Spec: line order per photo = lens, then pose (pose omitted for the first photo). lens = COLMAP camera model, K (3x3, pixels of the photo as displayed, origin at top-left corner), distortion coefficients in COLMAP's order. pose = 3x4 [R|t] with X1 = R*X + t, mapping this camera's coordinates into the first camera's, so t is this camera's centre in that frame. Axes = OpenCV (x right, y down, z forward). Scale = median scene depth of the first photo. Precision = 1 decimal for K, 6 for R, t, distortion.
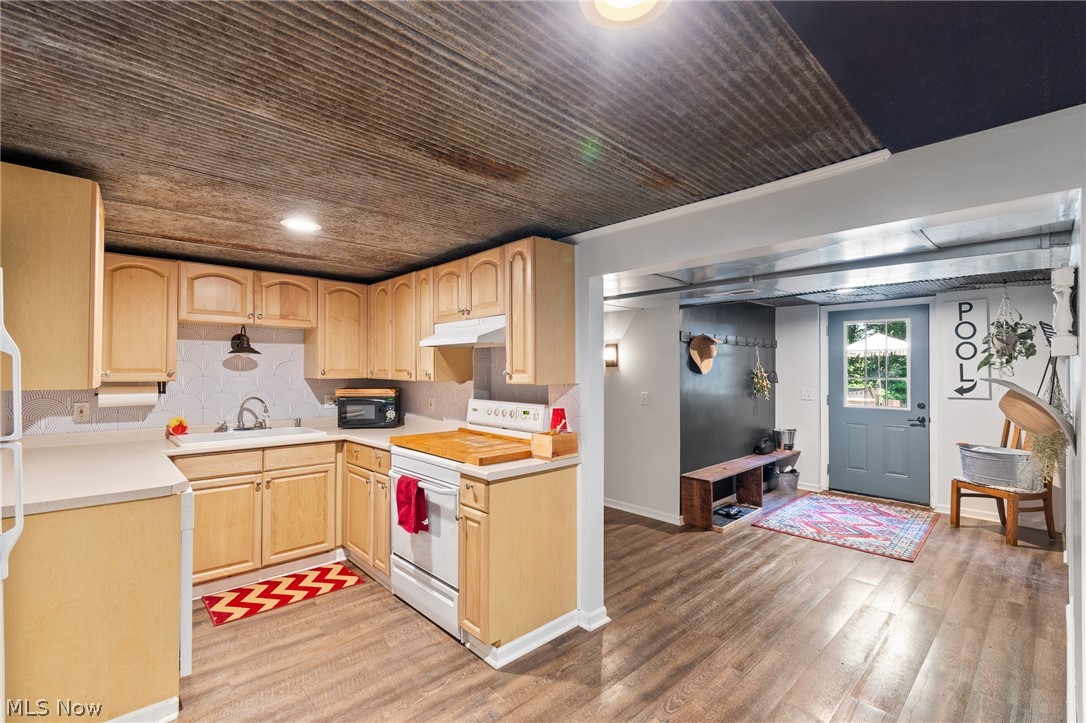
lens RADIAL K [[489.1, 0, 546.5], [0, 489.1, 366.0], [0, 0, 1]] dist [-0.000701, -0.000119]
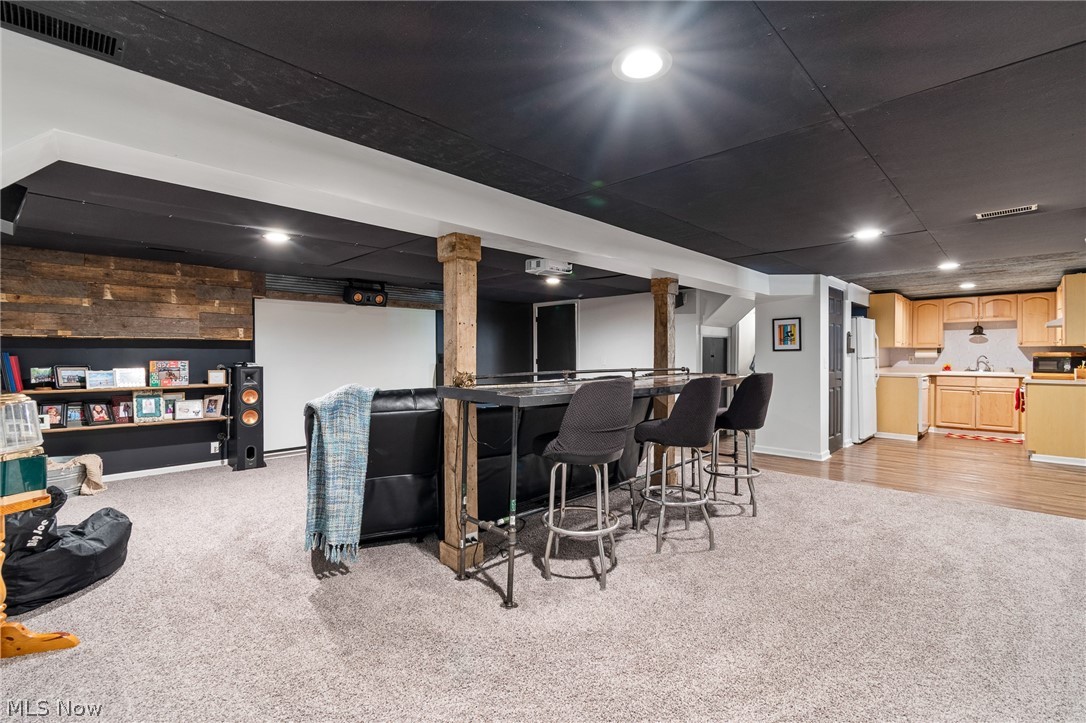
lens RADIAL K [[489.1, 0, 546.5], [0, 489.1, 359.5], [0, 0, 1]] dist [-0.000701, -0.000119]
pose [[0.035144, 0.002123, -0.999380, 1.437825], [0.004736, 0.999986, 0.002291, 0.066770], [0.999371, -0.004814, 0.035134, -0.950955]]
